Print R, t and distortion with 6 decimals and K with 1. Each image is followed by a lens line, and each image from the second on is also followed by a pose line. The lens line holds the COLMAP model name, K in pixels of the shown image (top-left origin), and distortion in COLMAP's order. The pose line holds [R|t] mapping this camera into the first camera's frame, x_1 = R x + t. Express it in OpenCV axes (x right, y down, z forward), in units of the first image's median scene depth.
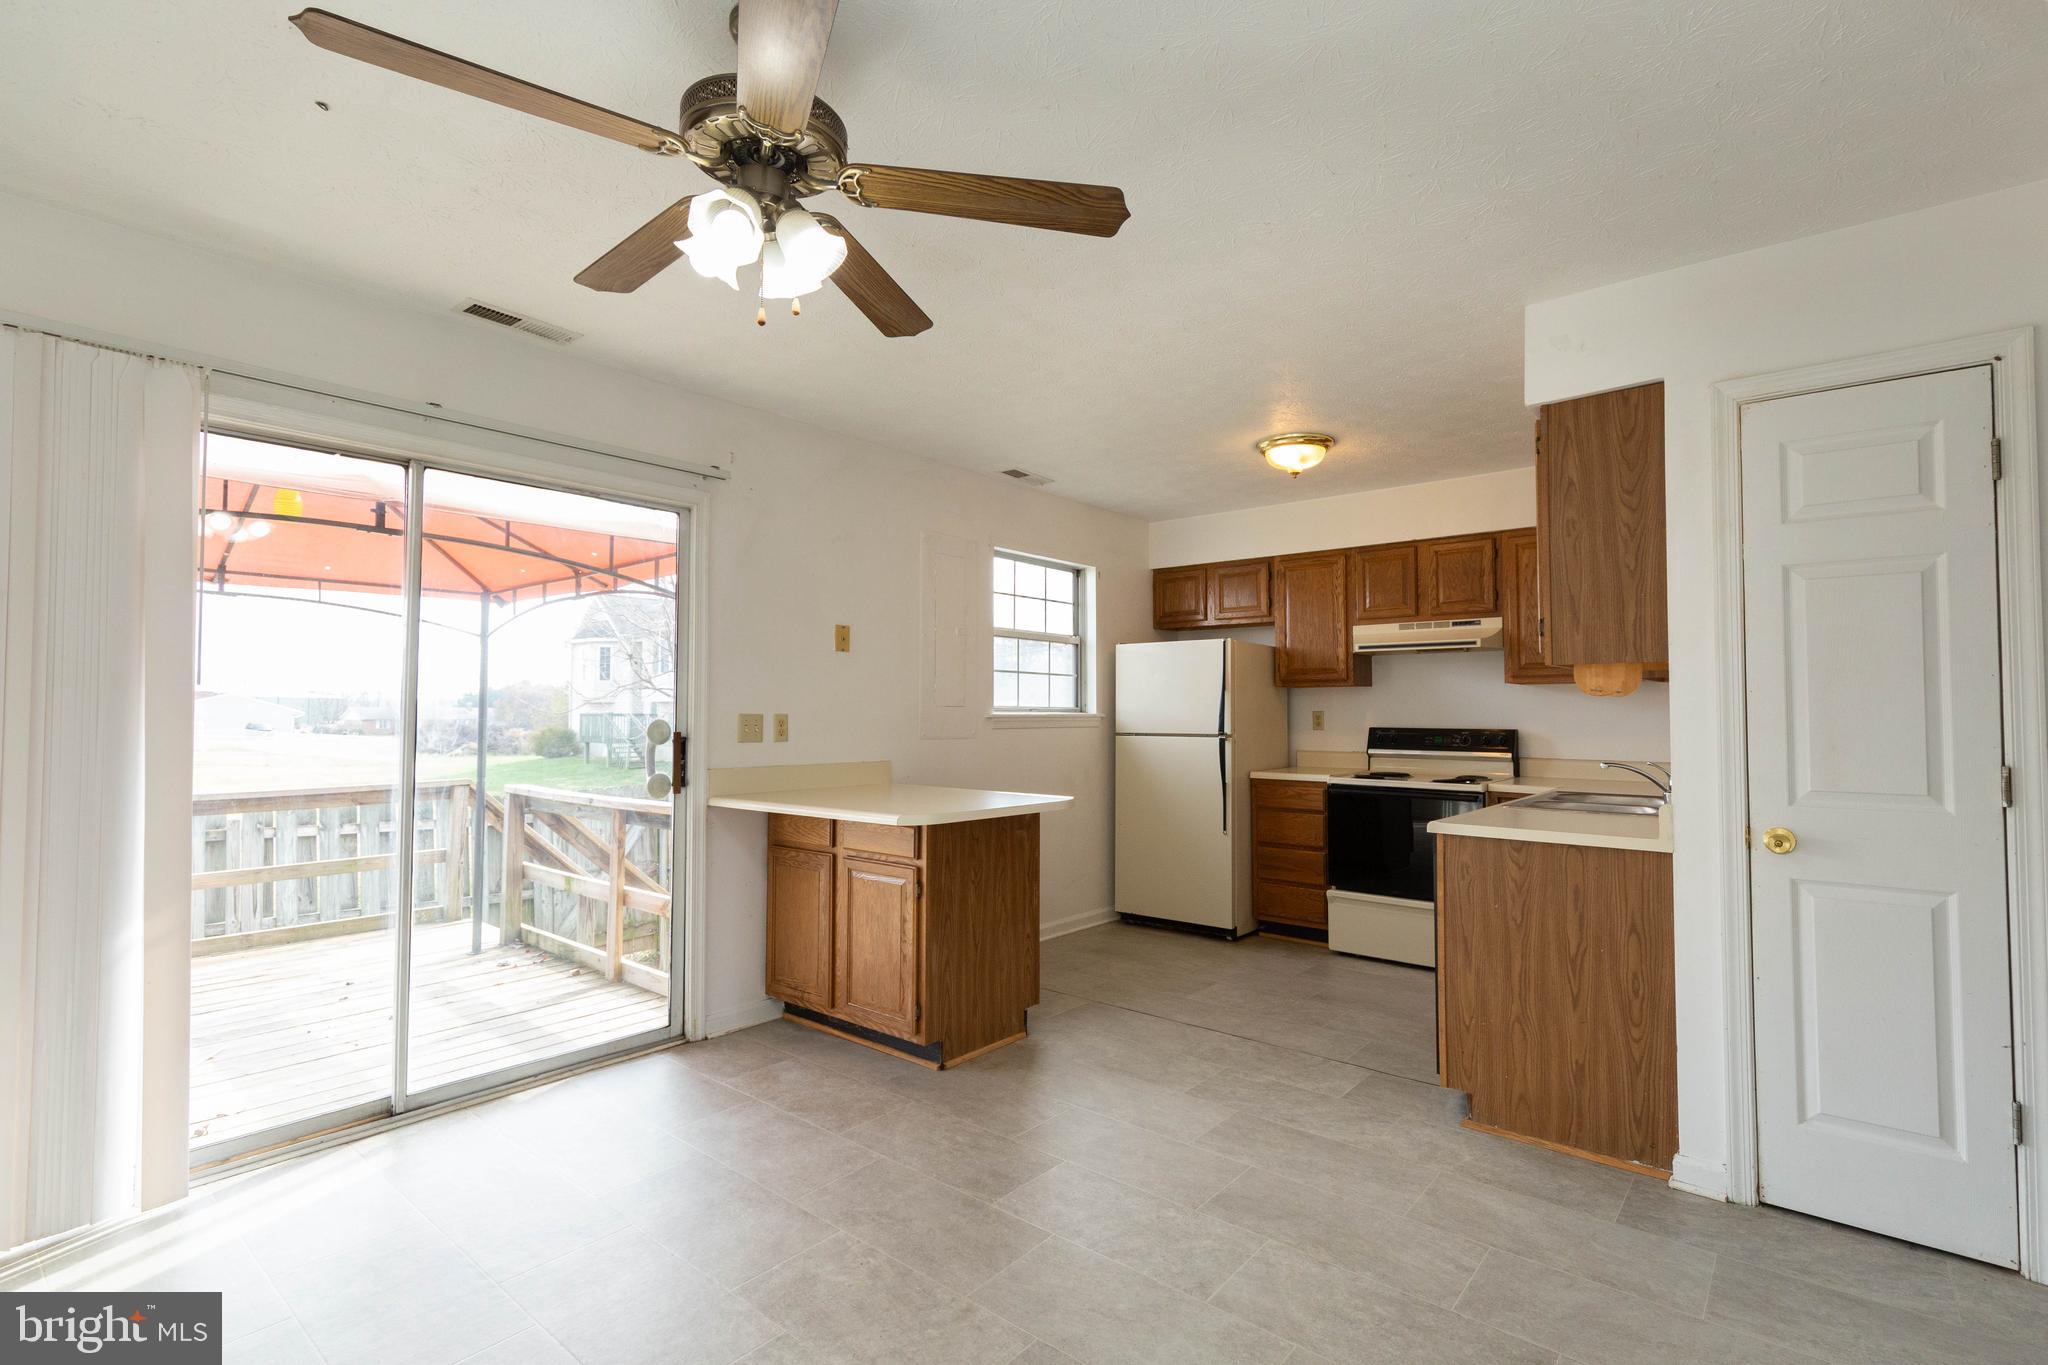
lens RADIAL K [[926.8, 0, 1033.9], [0, 926.8, 684.5], [0, 0, 1]] dist [-0.000773, 0.000032]
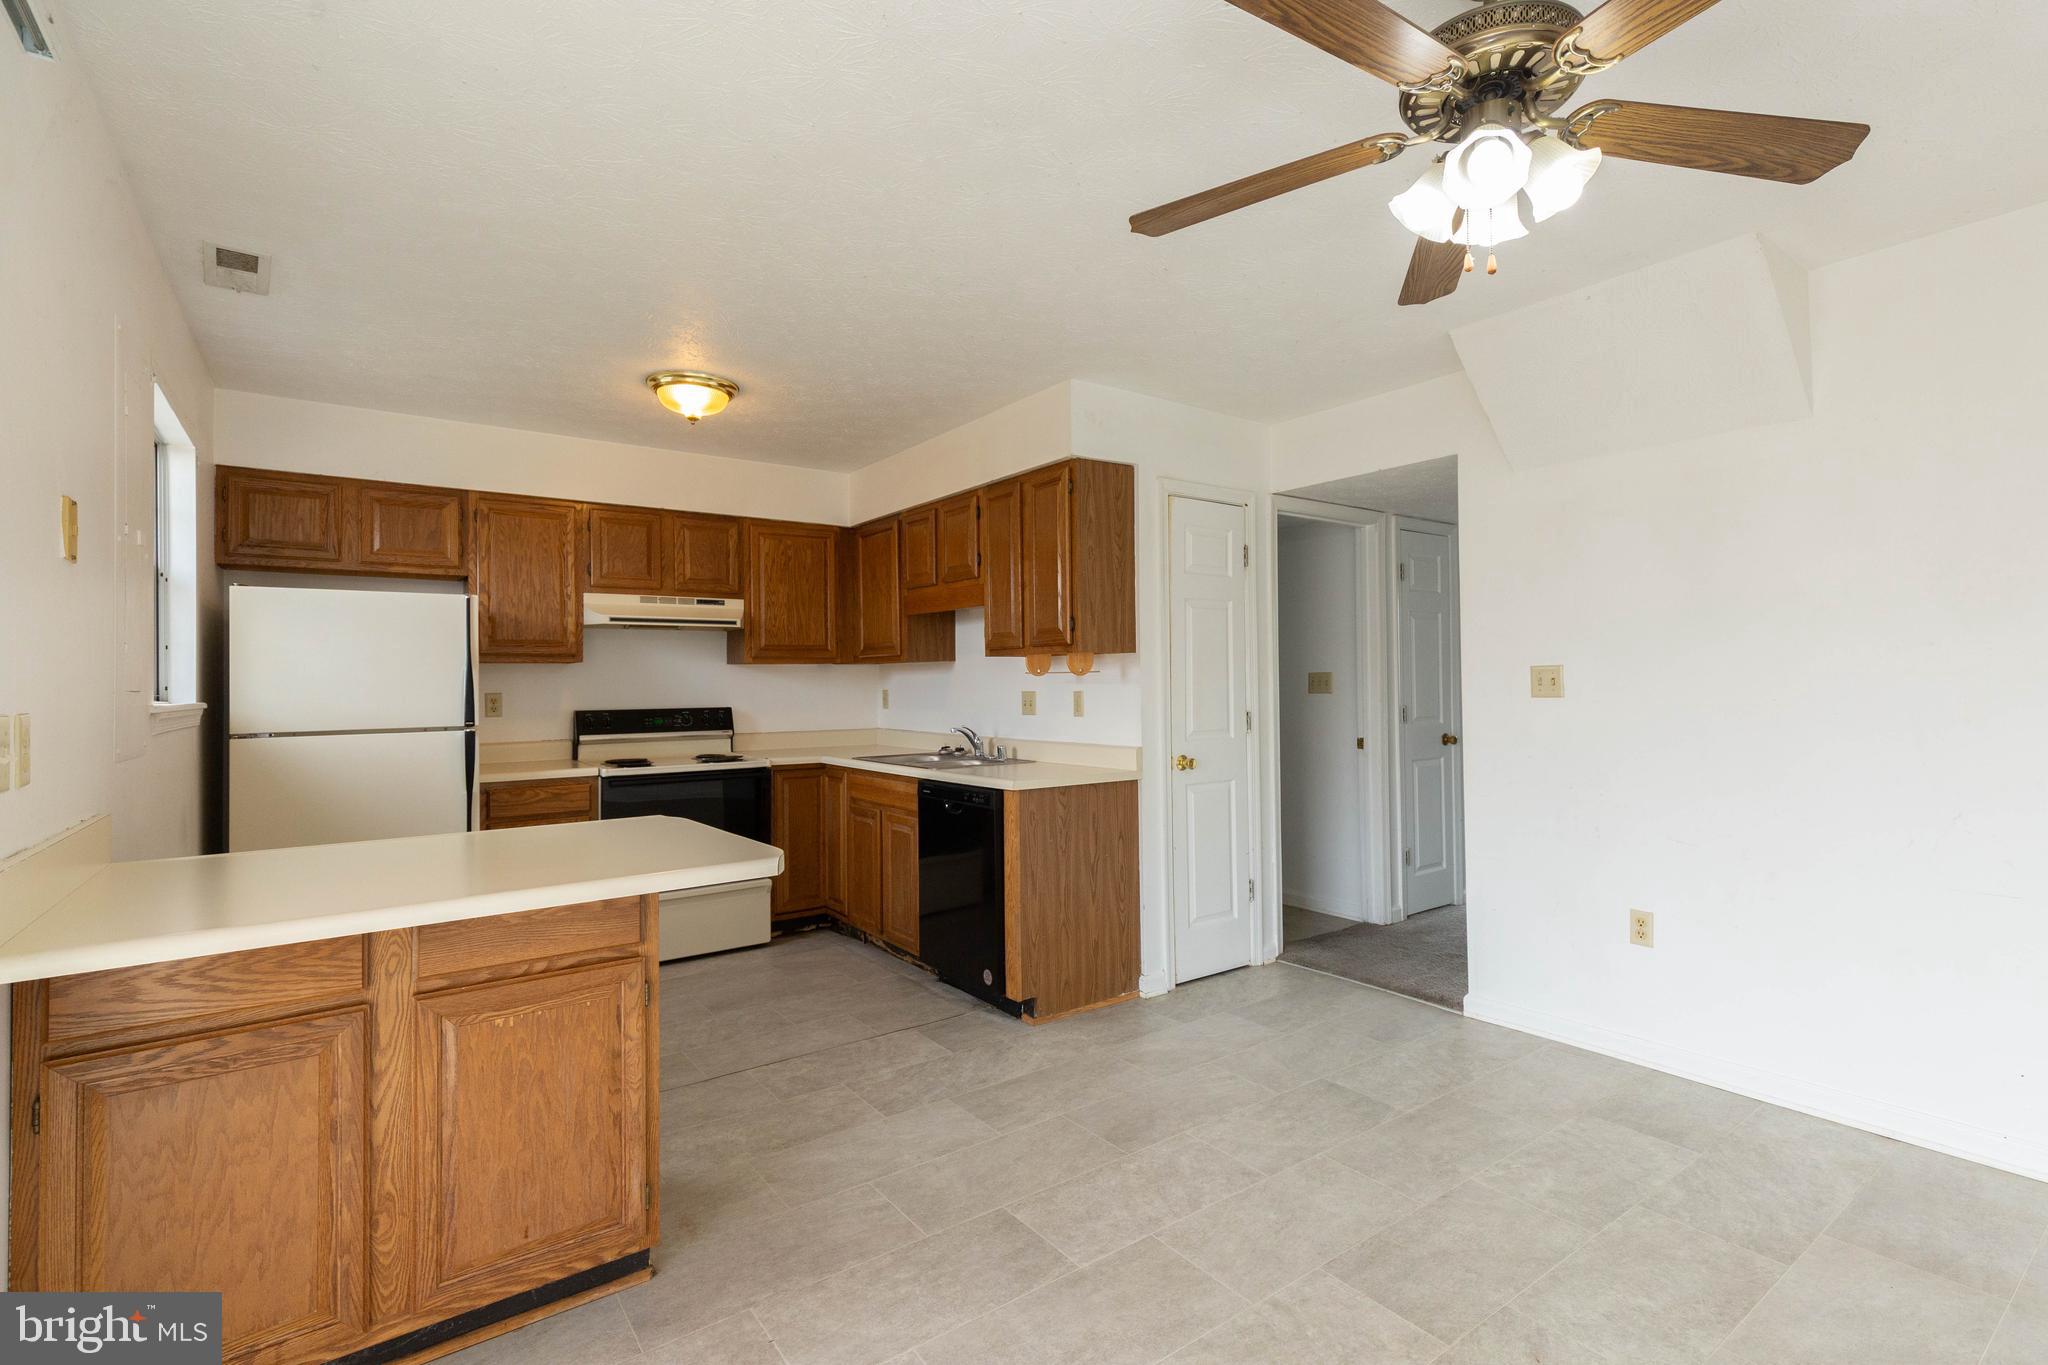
lens RADIAL K [[946.1, 0, 1038.4], [0, 946.1, 677.7], [0, 0, 1]] dist [0.005686, -0.000249]
pose [[0.238626, 0.002205, 0.971109, -0.421953], [-0.015869, 0.999873, 0.001629, 0.007593], [-0.970982, -0.015799, 0.238630, 0.392412]]
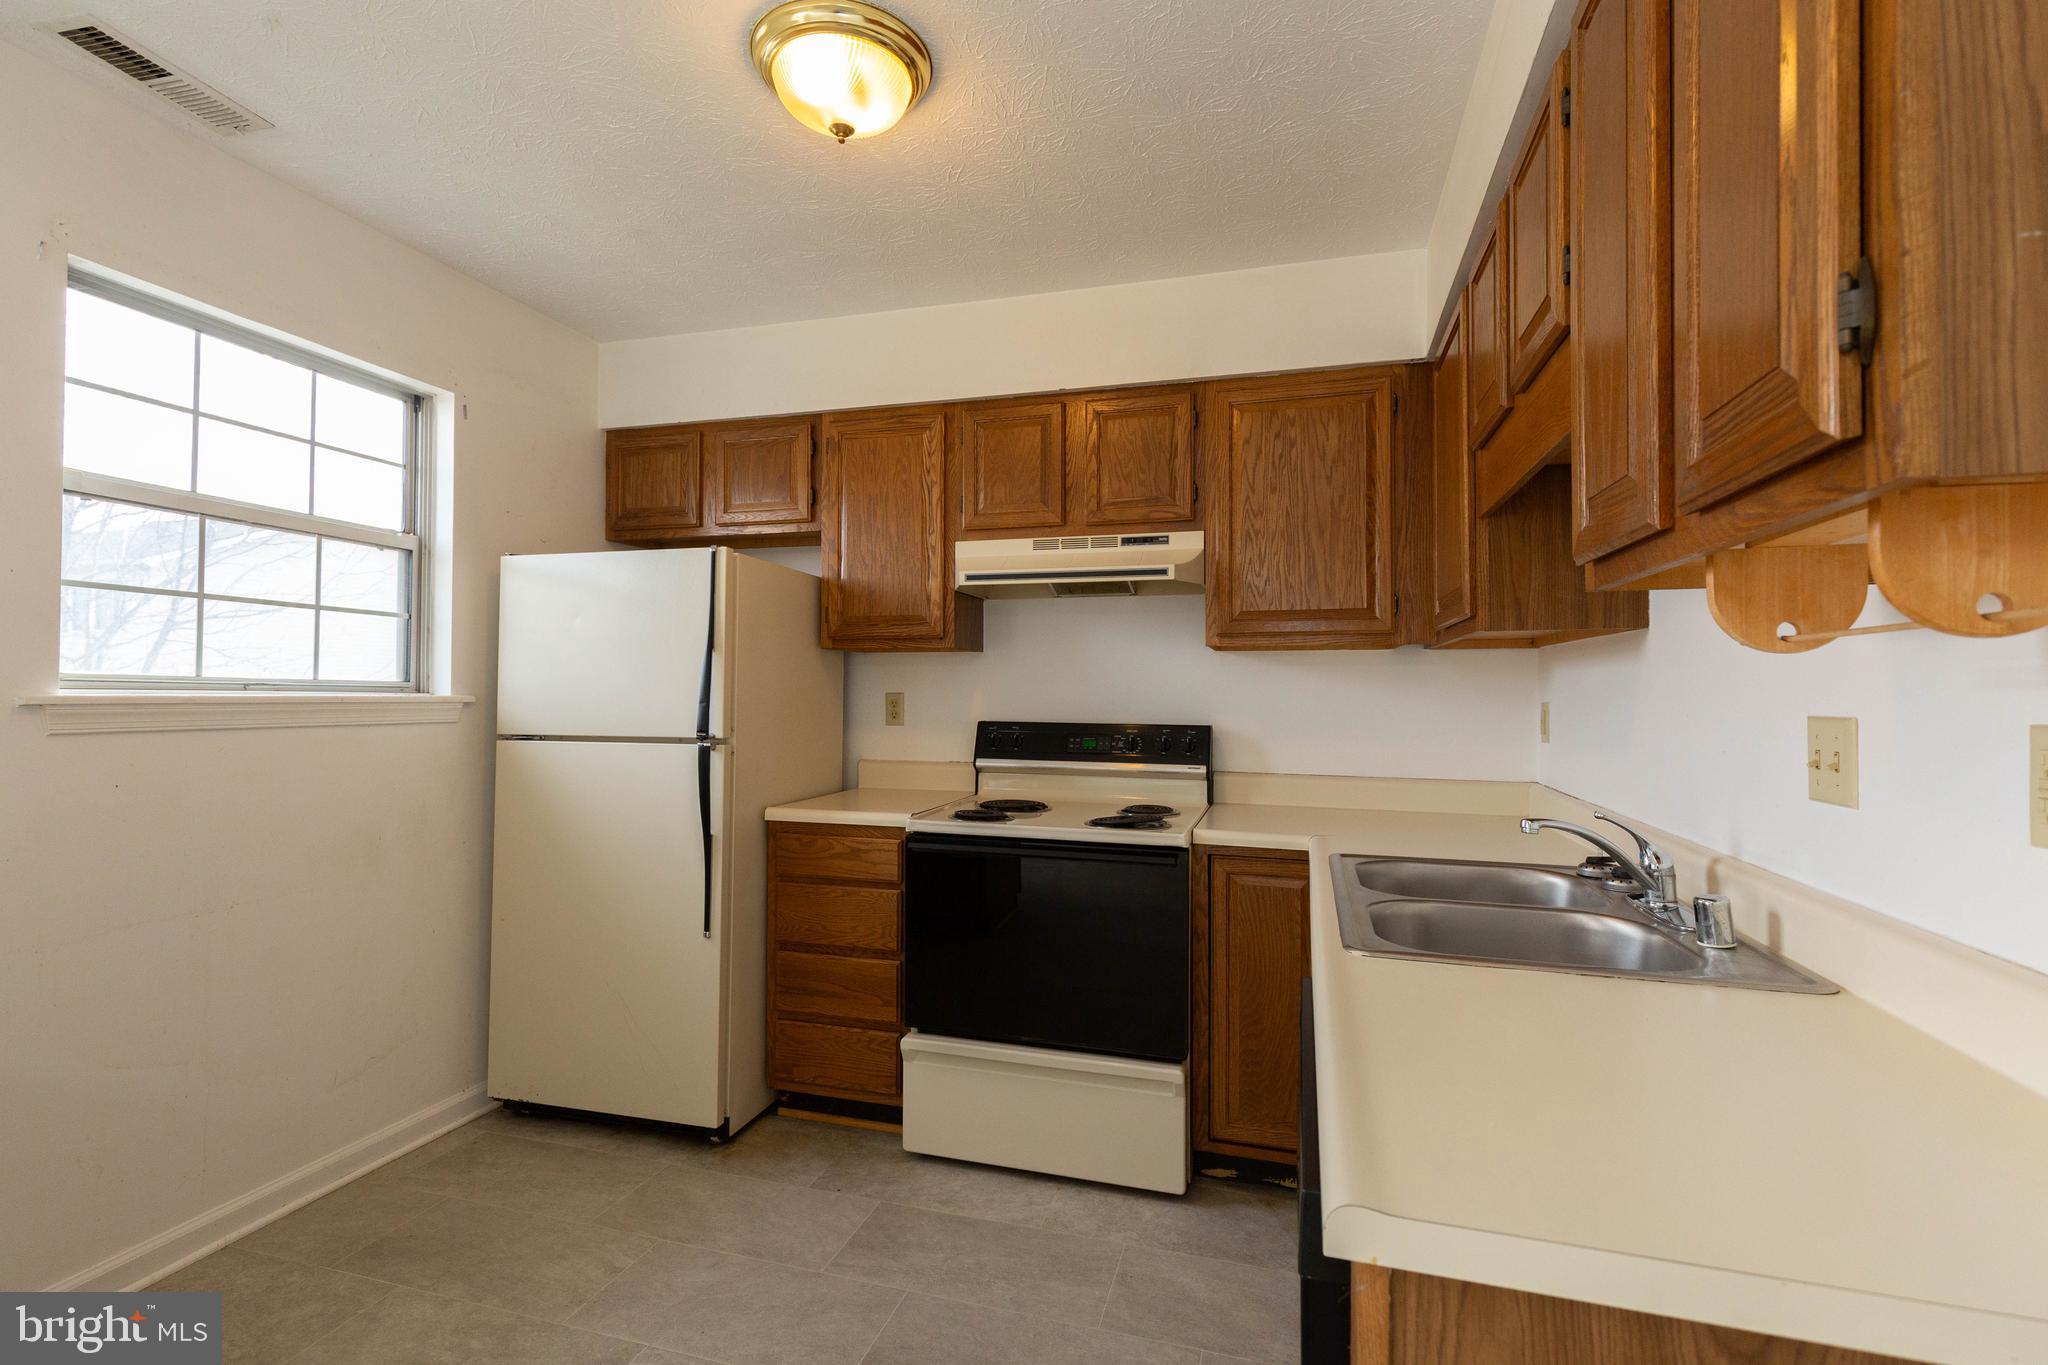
lens RADIAL K [[938.6, 0, 1024.0], [0, 938.6, 682.5], [0, 0, 1]] dist [0.001611, 0.000114]
pose [[0.913237, 0.010940, 0.407282, 0.156631], [-0.018528, 0.999720, 0.014690, 0.013470], [-0.407007, -0.020961, 0.913184, 0.477779]]
